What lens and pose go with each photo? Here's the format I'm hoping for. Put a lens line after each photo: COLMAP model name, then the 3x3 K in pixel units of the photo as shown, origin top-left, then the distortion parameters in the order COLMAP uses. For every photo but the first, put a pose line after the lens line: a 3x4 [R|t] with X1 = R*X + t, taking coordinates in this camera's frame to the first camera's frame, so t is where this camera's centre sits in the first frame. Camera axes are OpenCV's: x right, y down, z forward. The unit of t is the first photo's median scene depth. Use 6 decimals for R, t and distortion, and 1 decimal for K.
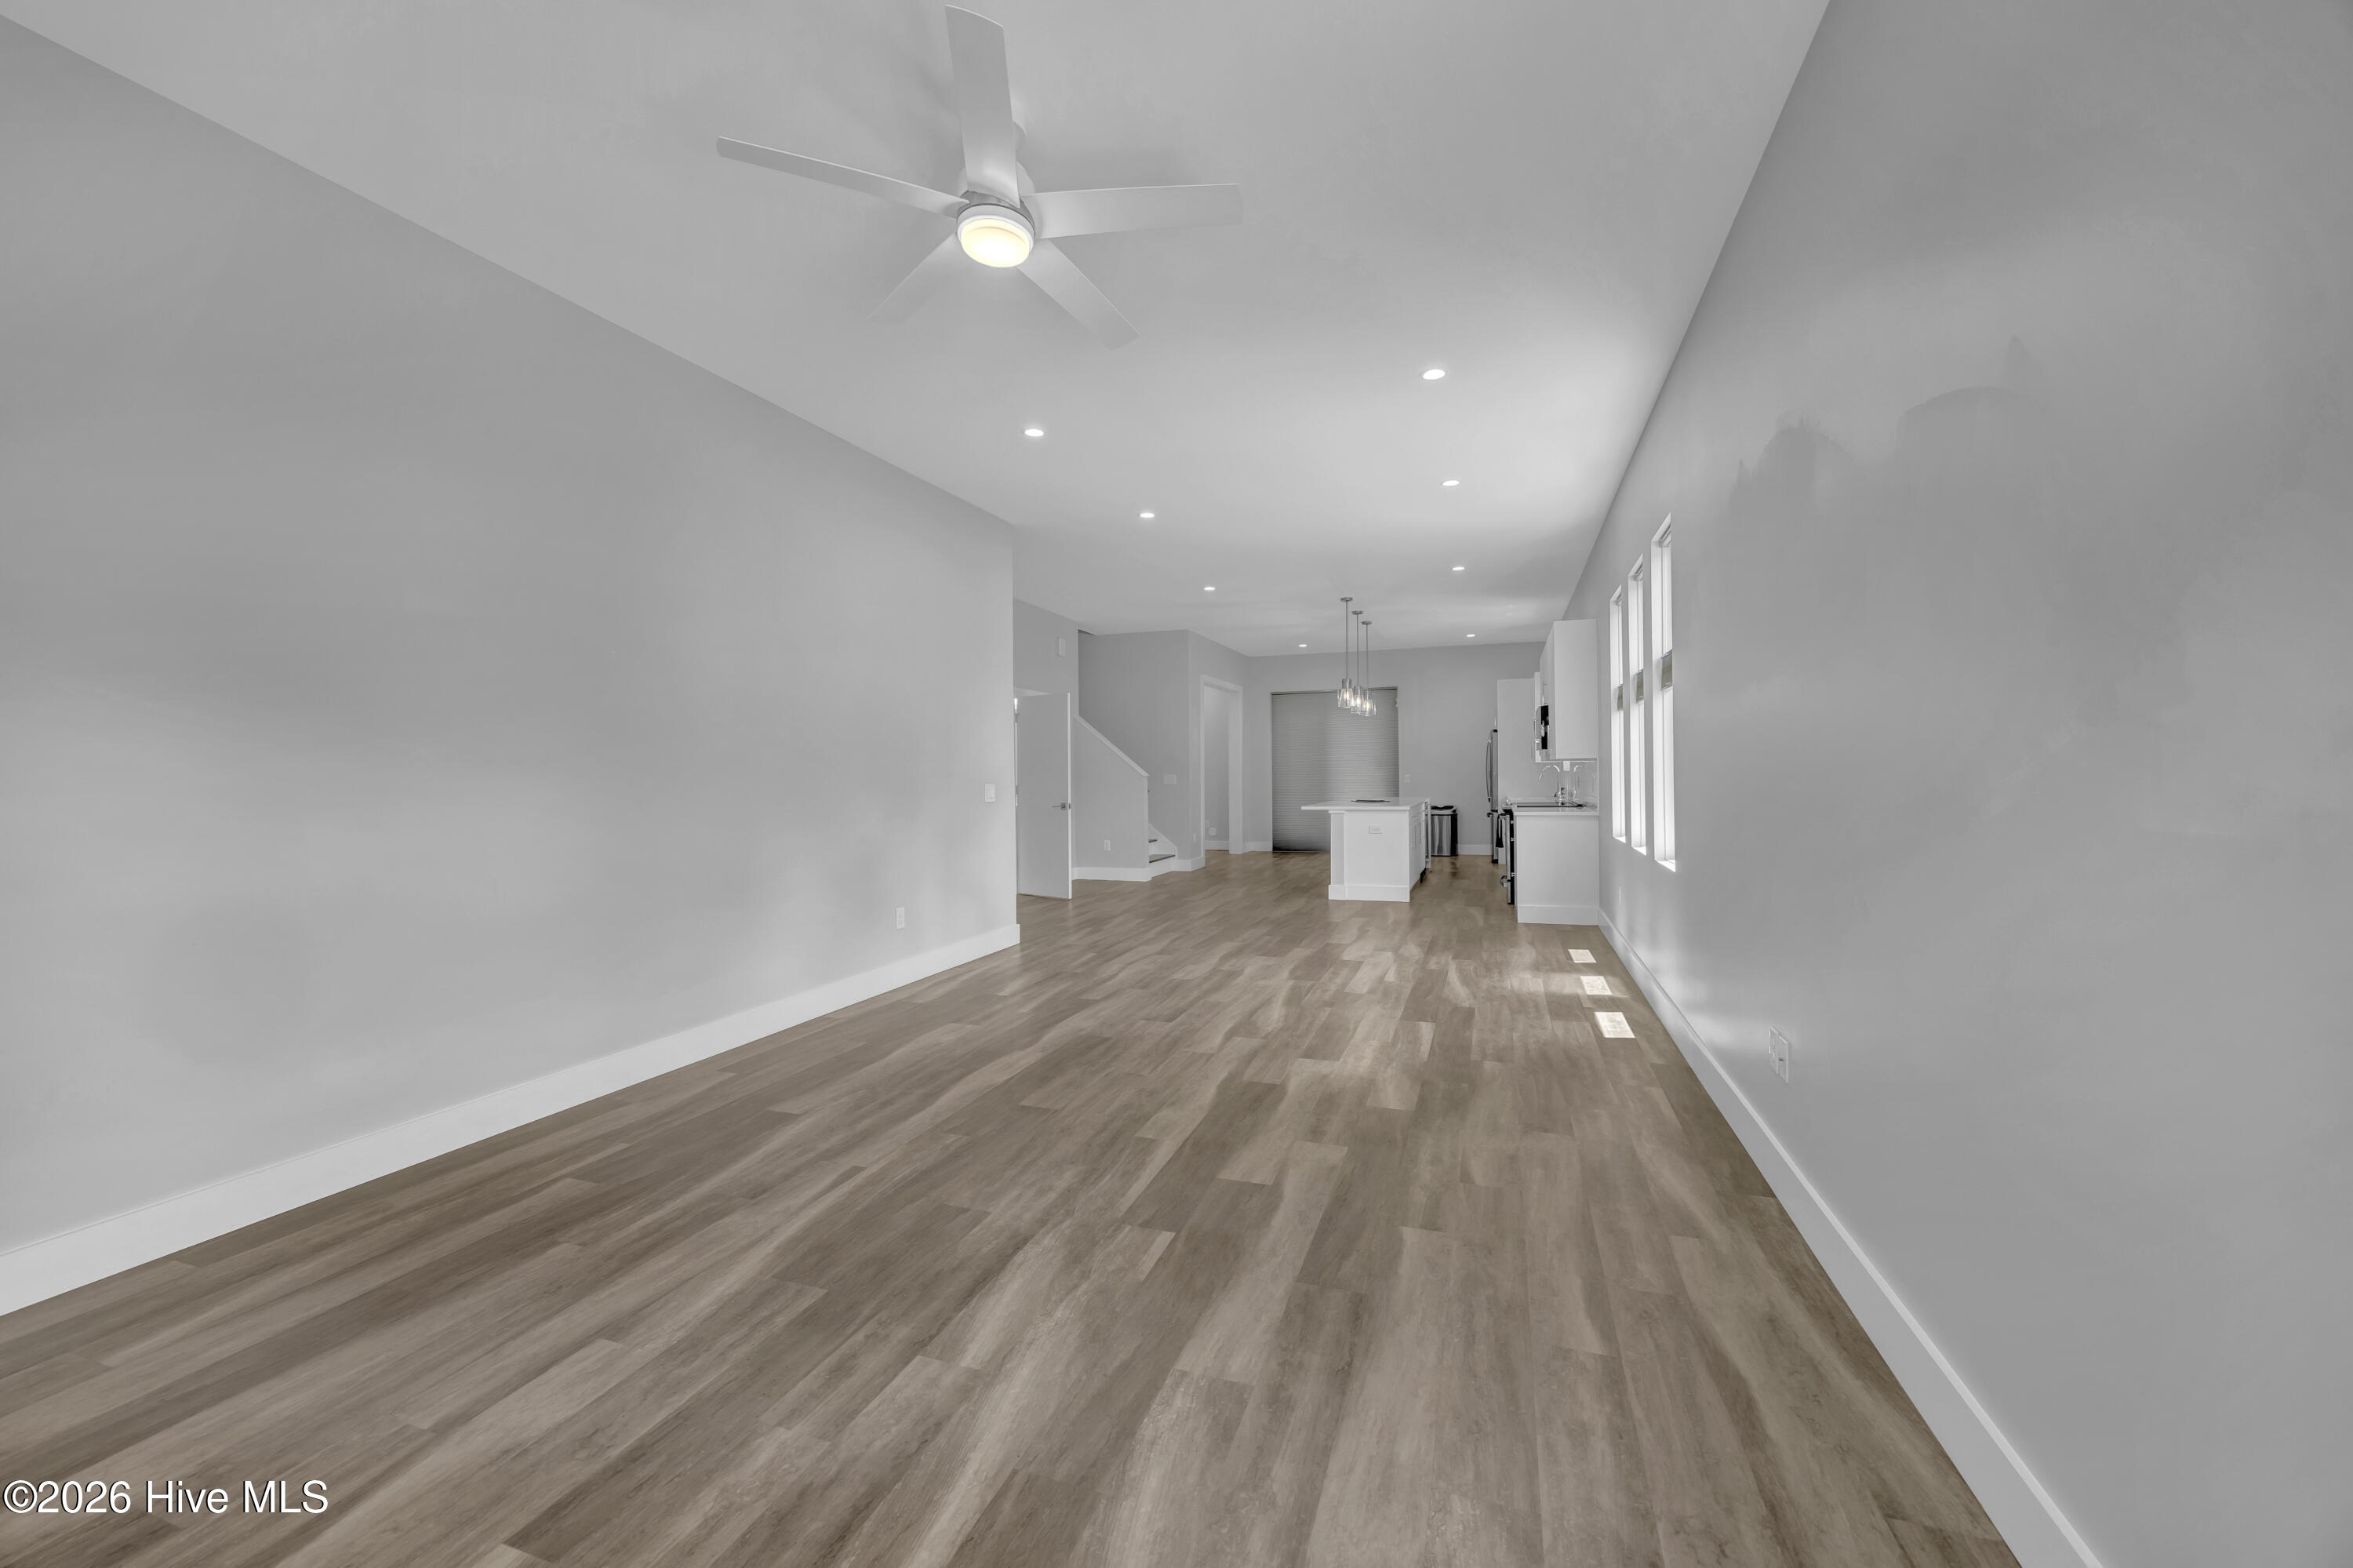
lens RADIAL K [[901.4, 0, 1191.8], [0, 901.4, 768.0], [0, 0, 1]] dist [-0.001614, -0.000672]
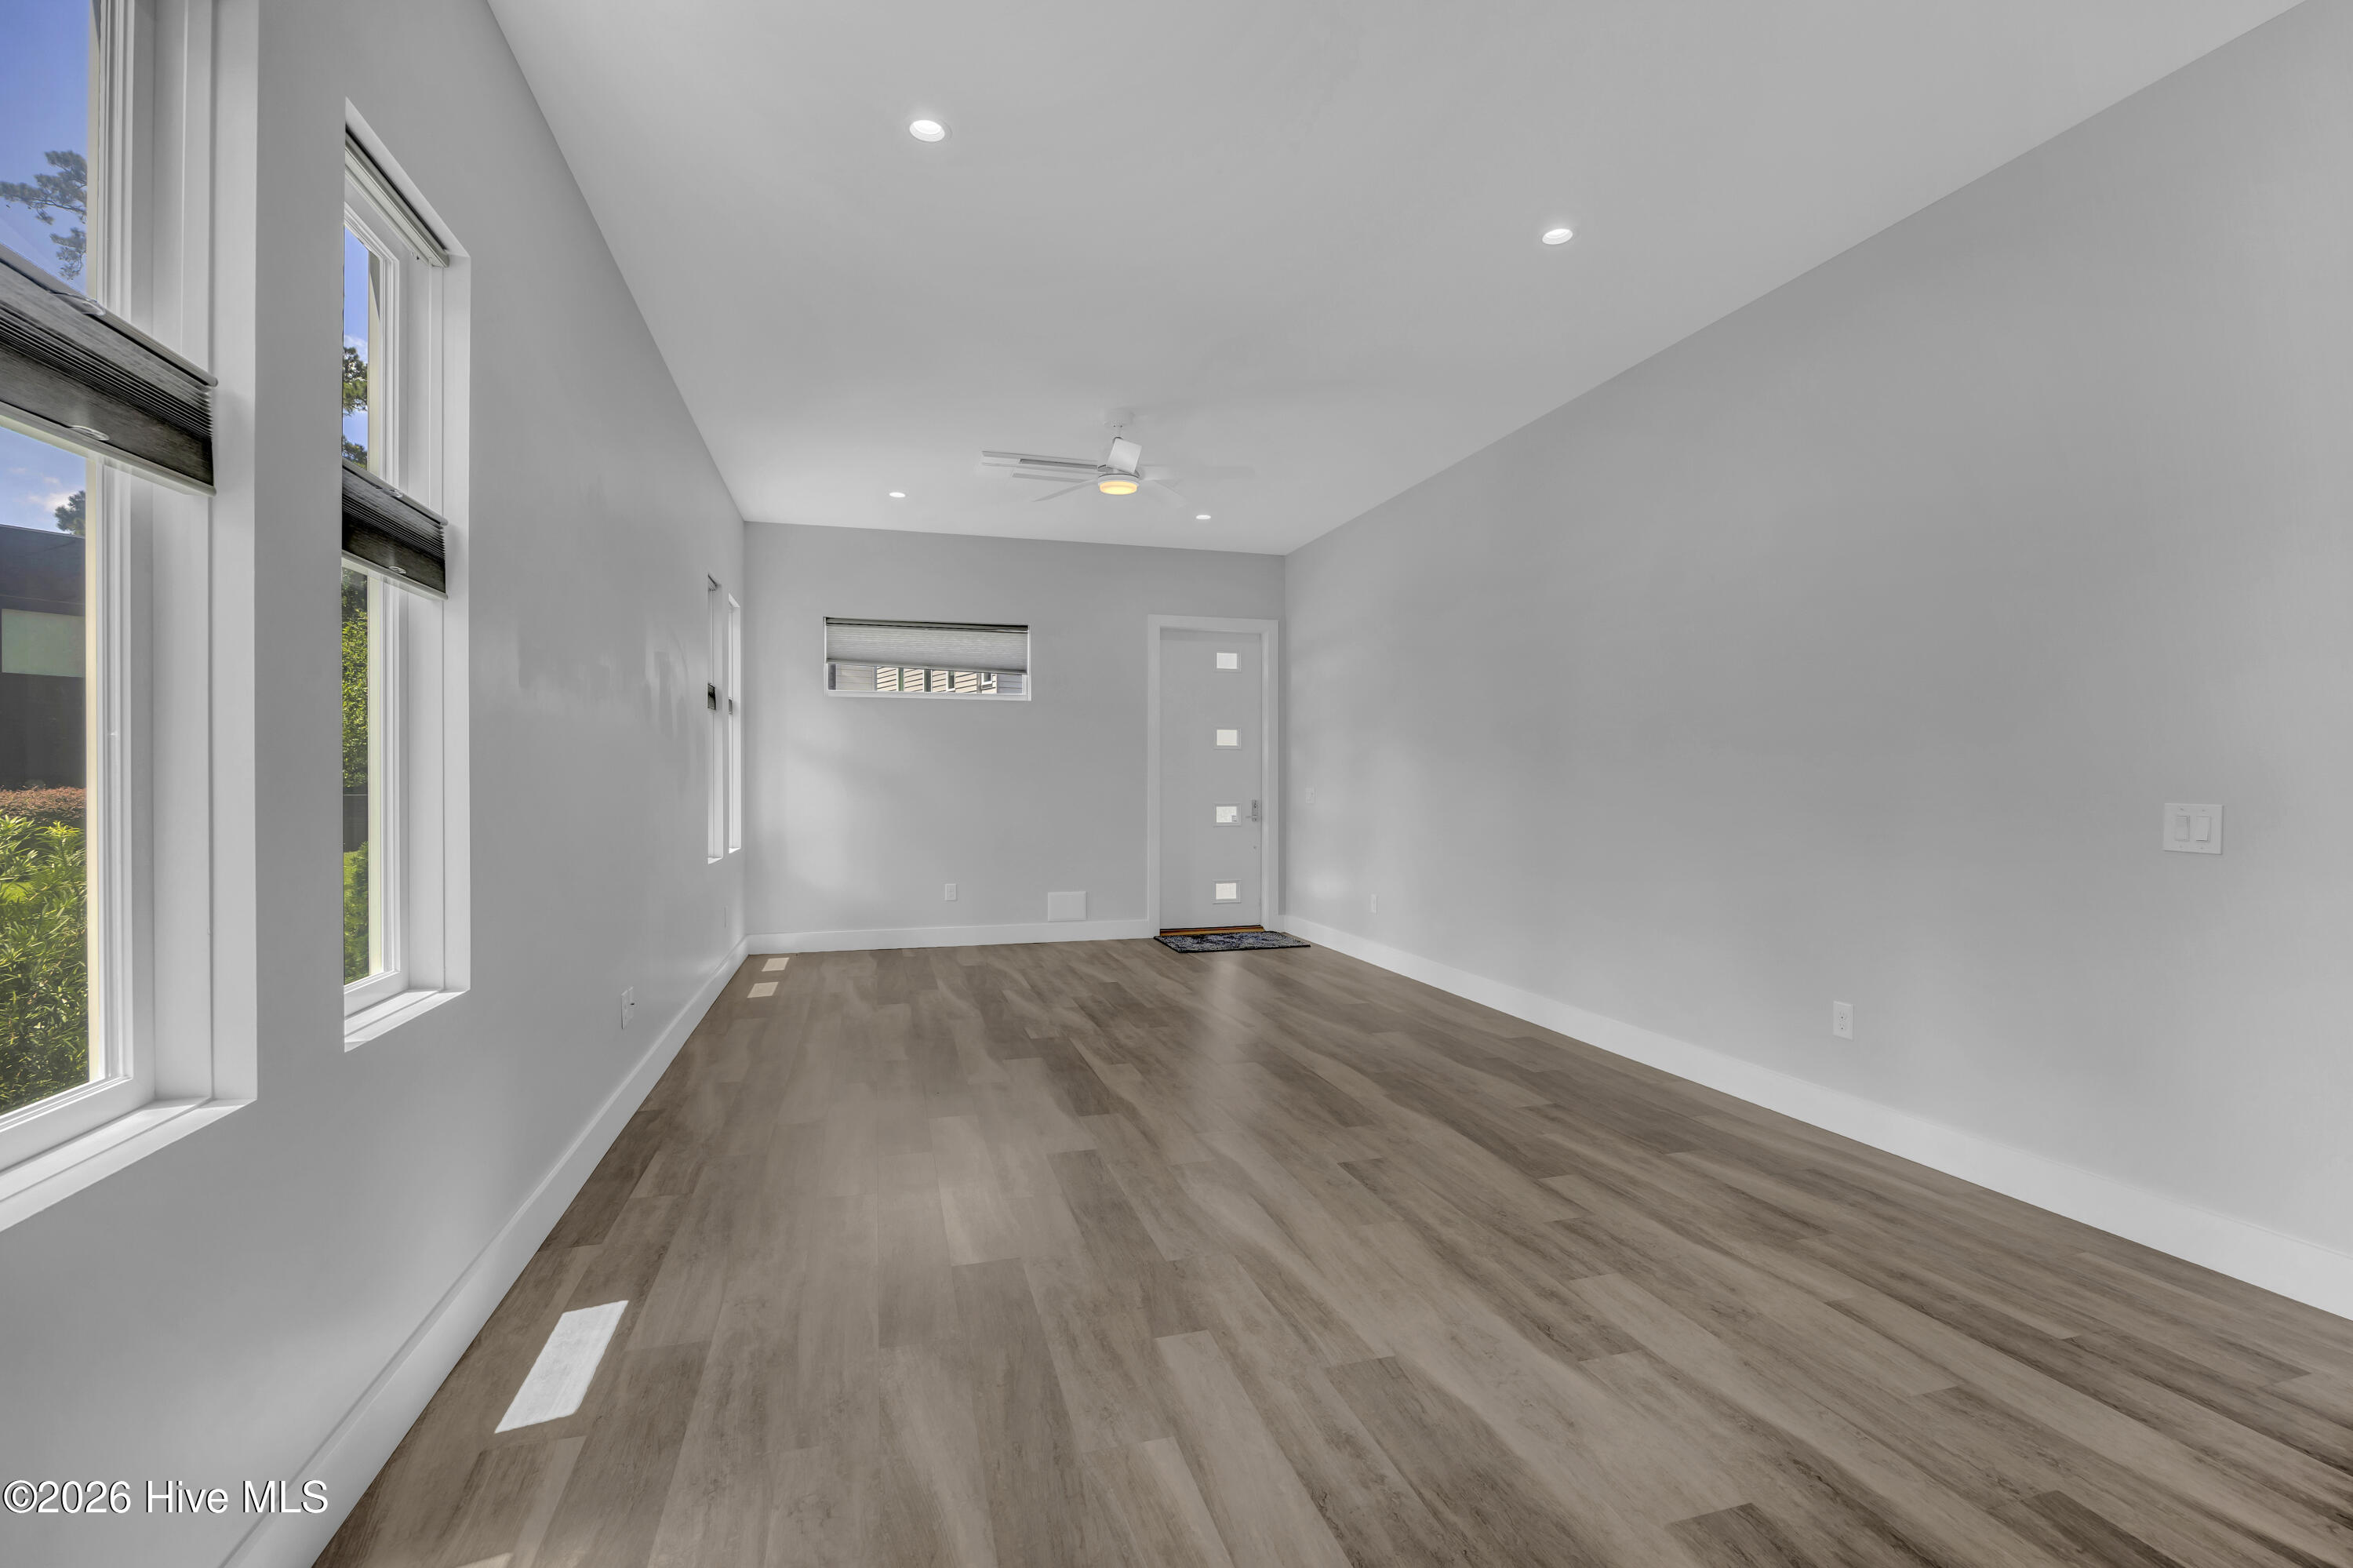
lens RADIAL K [[1060.9, 0, 1167.0], [0, 1060.9, 786.2], [0, 0, 1]] dist [-0.013499, -0.000479]
pose [[-0.827239, 0.014955, -0.561651, 0.846681], [0.013513, 0.999886, 0.006721, 0.008058], [0.561688, -0.002030, -0.827347, 2.635044]]
